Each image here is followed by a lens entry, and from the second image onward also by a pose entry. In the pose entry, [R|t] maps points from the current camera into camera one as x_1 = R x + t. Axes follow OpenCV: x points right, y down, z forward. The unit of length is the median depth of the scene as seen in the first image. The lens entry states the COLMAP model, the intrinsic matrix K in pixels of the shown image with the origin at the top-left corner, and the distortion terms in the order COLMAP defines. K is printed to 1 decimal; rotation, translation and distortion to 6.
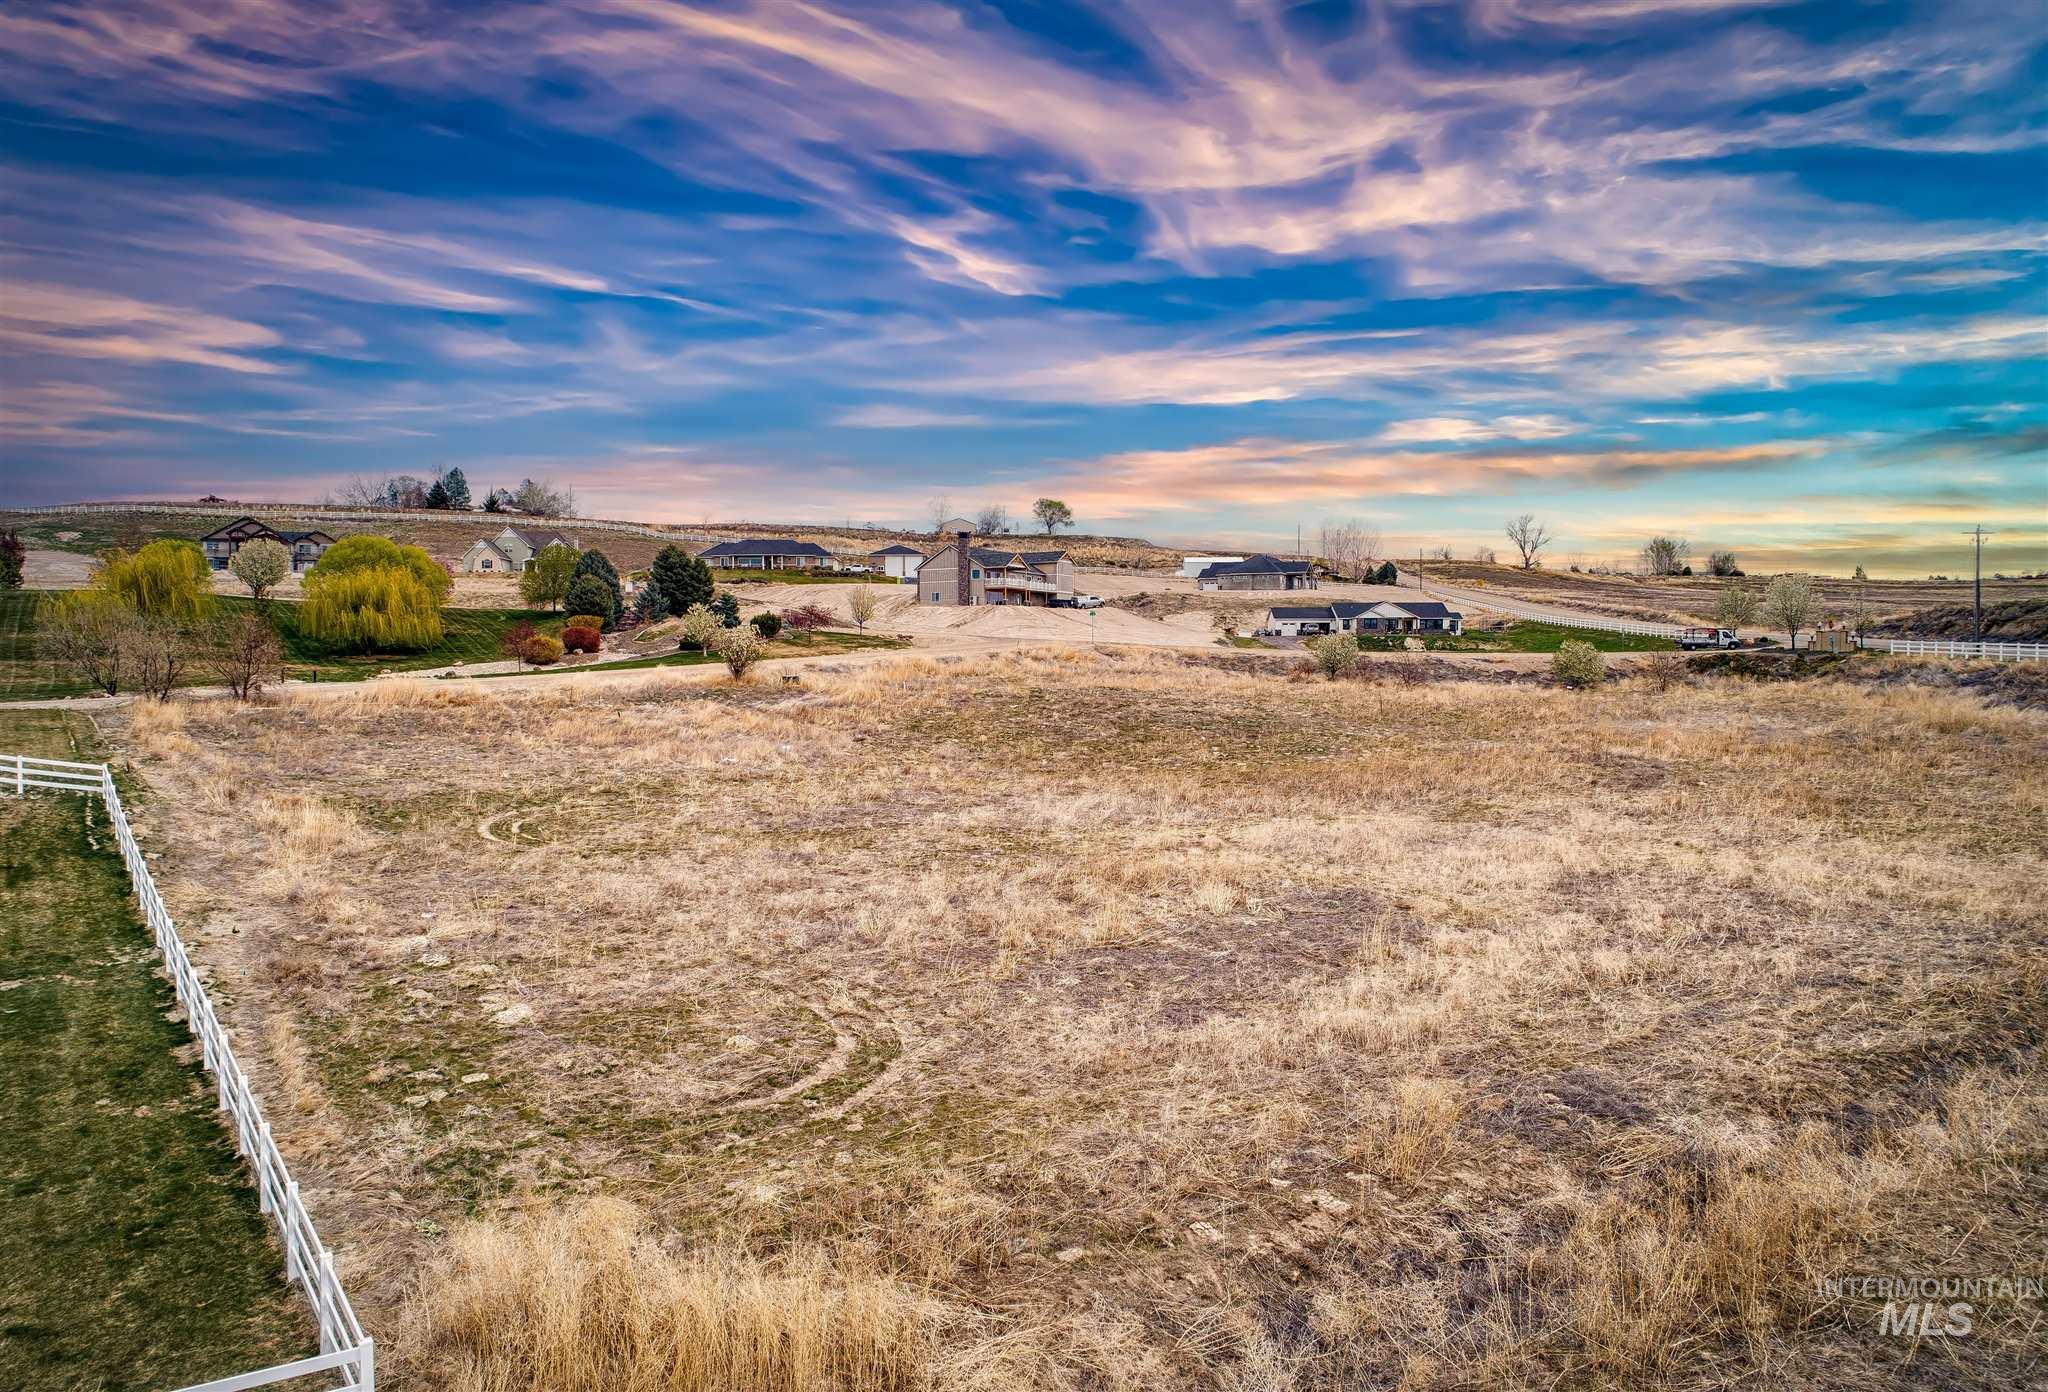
lens RADIAL K [[1398.9, 0, 1024.0], [0, 1398.9, 696.0], [0, 0, 1]] dist [-0.003667, 0.004316]
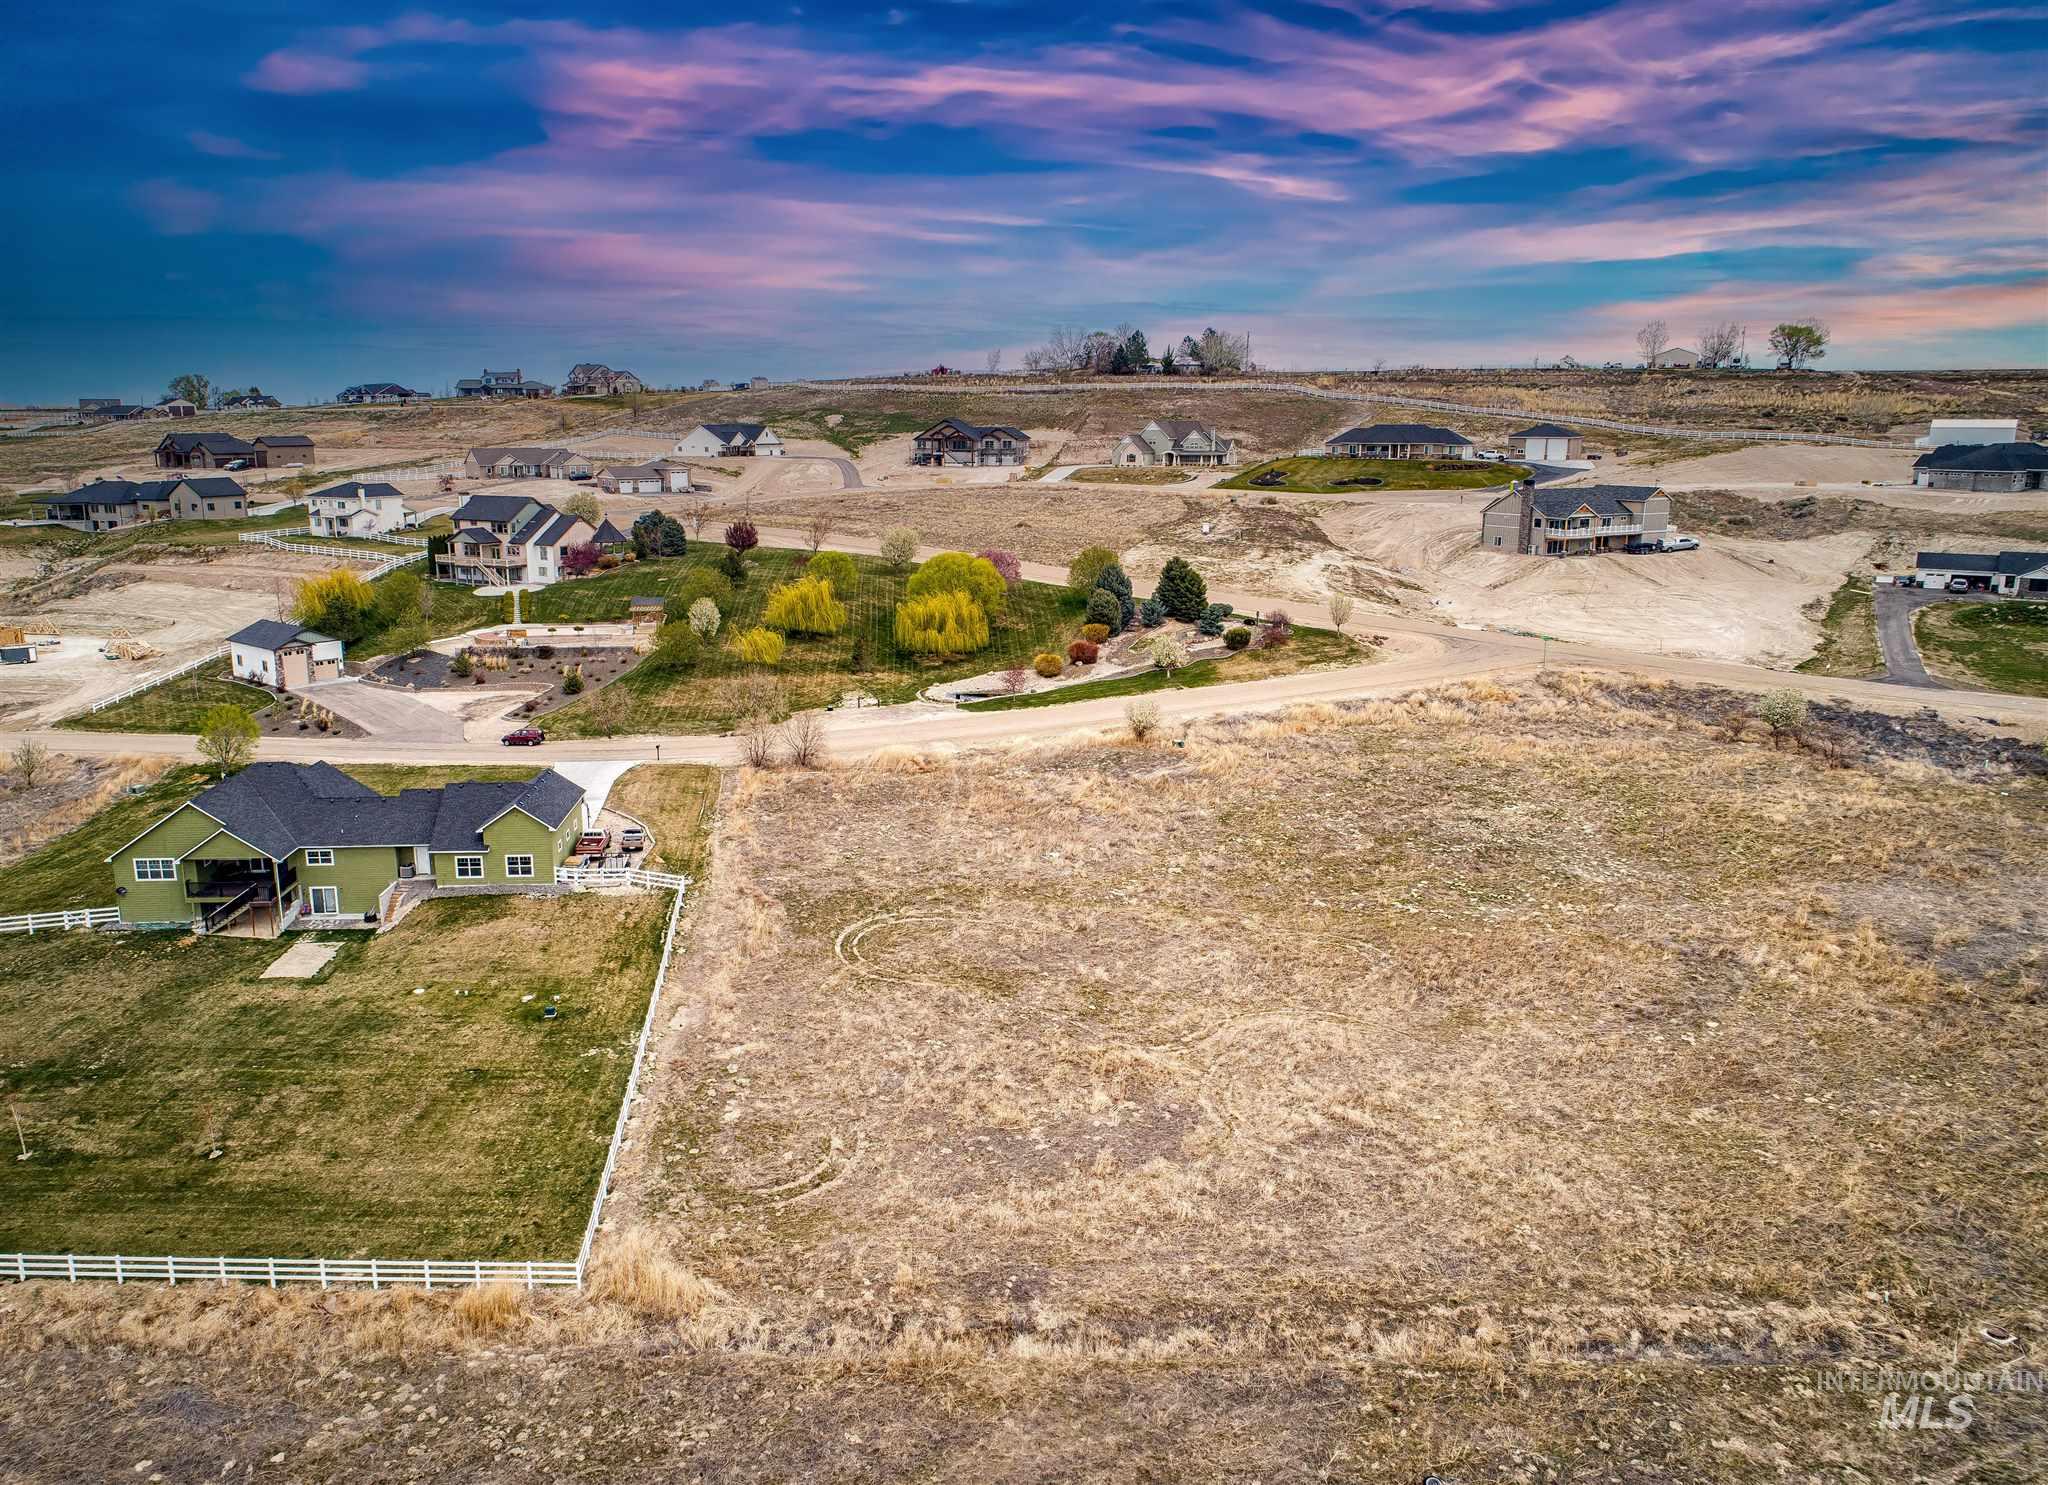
lens RADIAL K [[1505.9, 0, 956.2], [0, 1505.9, 737.9], [0, 0, 1]] dist [-0.009246, 0.003269]
pose [[0.846230, 0.114105, -0.520456, 0.178316], [-0.012132, 0.980673, 0.195277, -0.132474], [0.532679, -0.158935, 0.831260, -0.126141]]
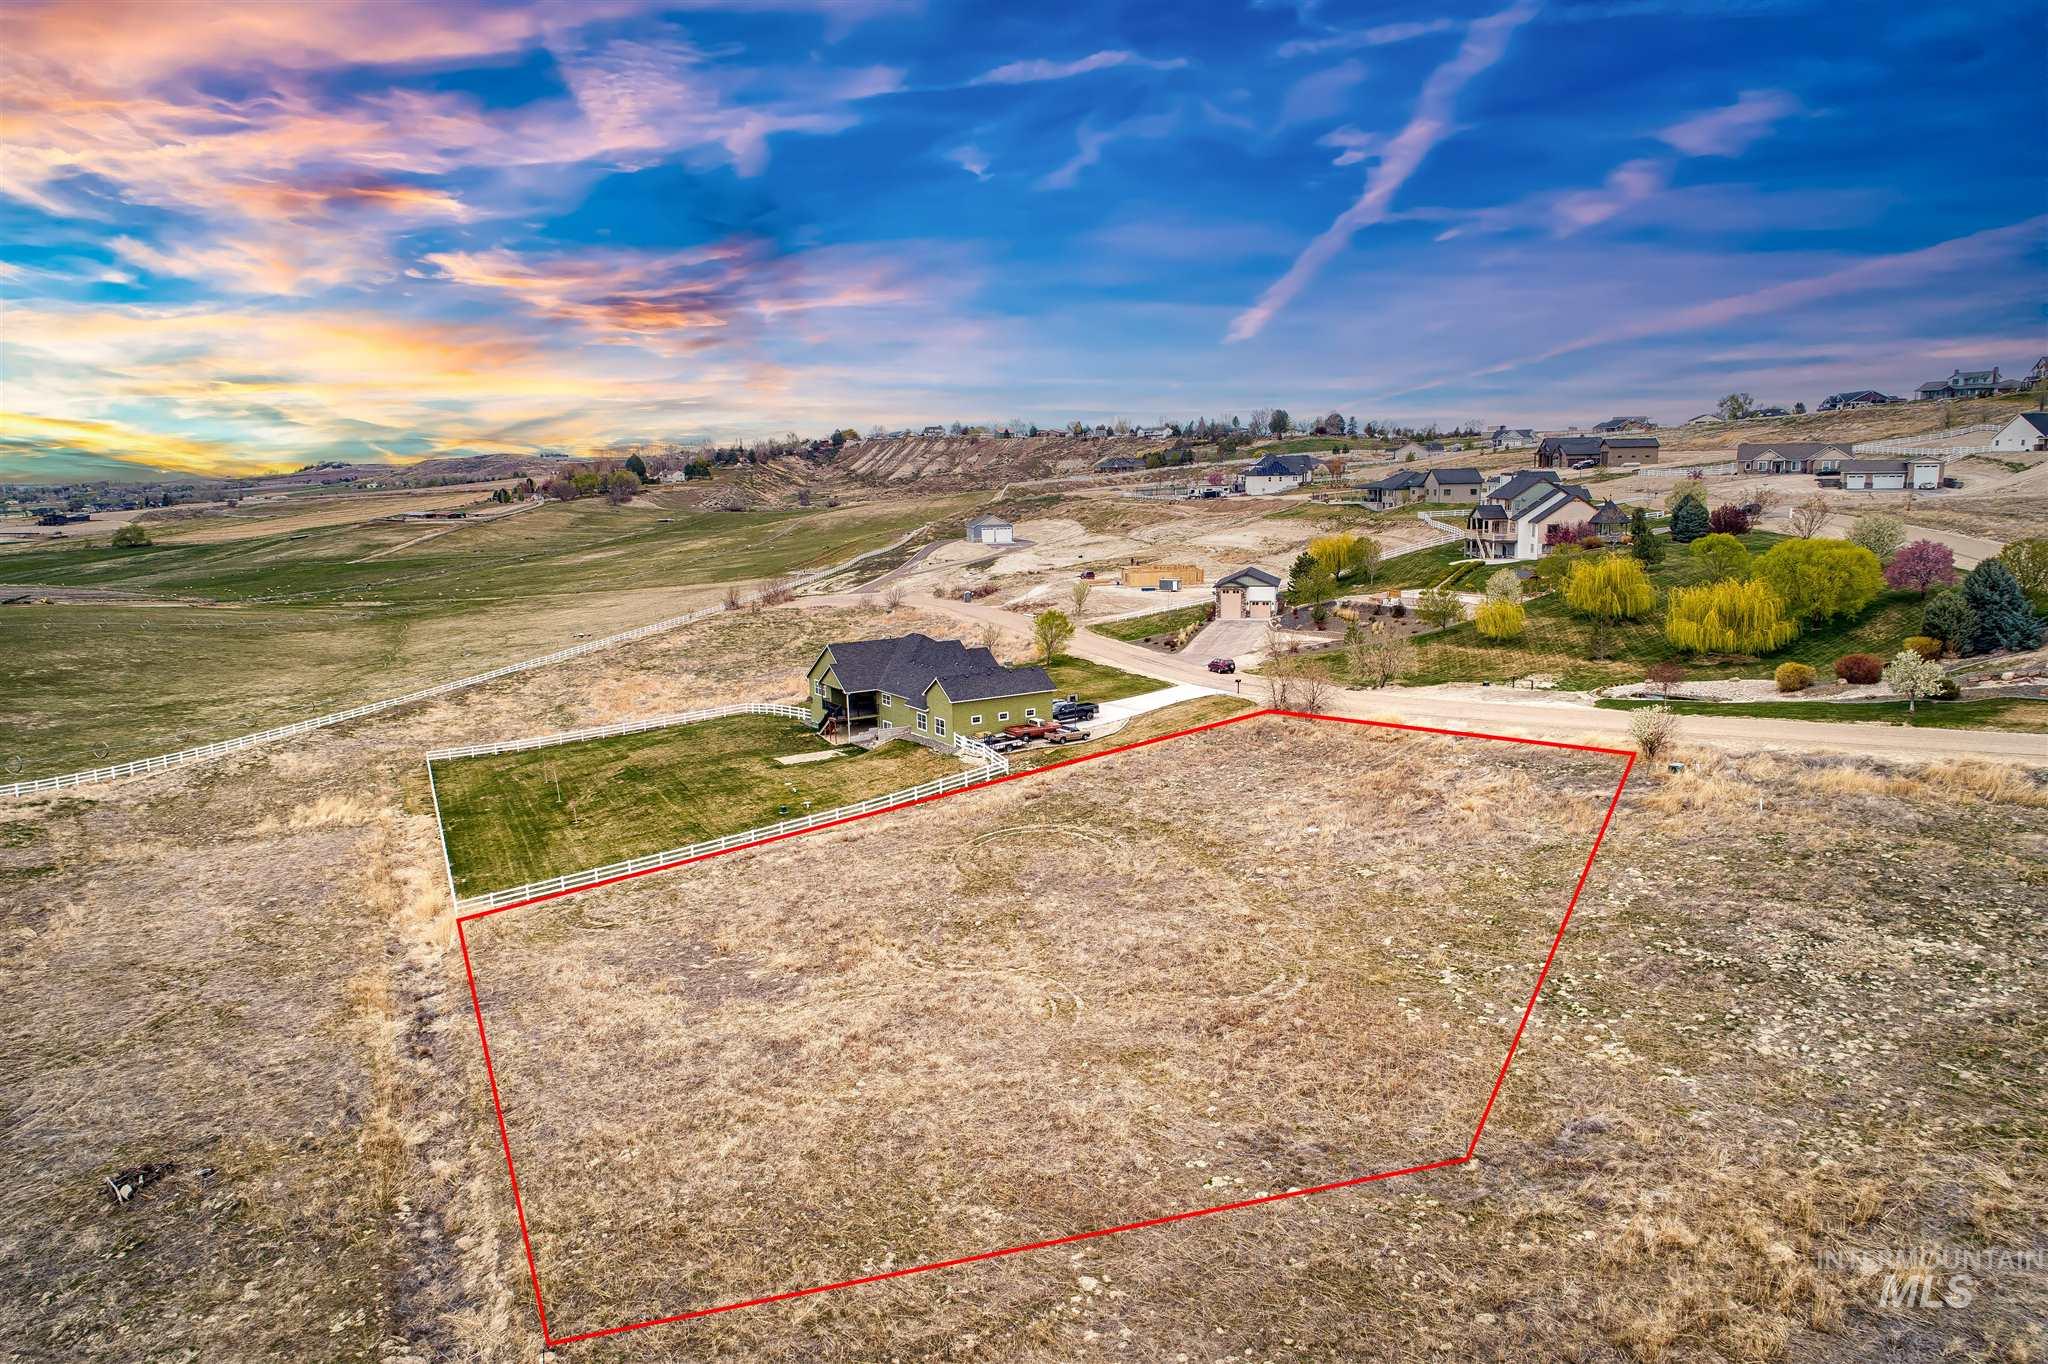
lens RADIAL K [[1378.4, 0, 1040.3], [0, 1378.4, 681.8], [0, 0, 1]] dist [-0.011262, 0.008857]
pose [[-0.040636, 0.163547, -0.985698, 0.373048], [-0.001244, 0.986504, 0.163732, -0.106915], [0.999173, 0.007880, -0.039884, 0.268535]]
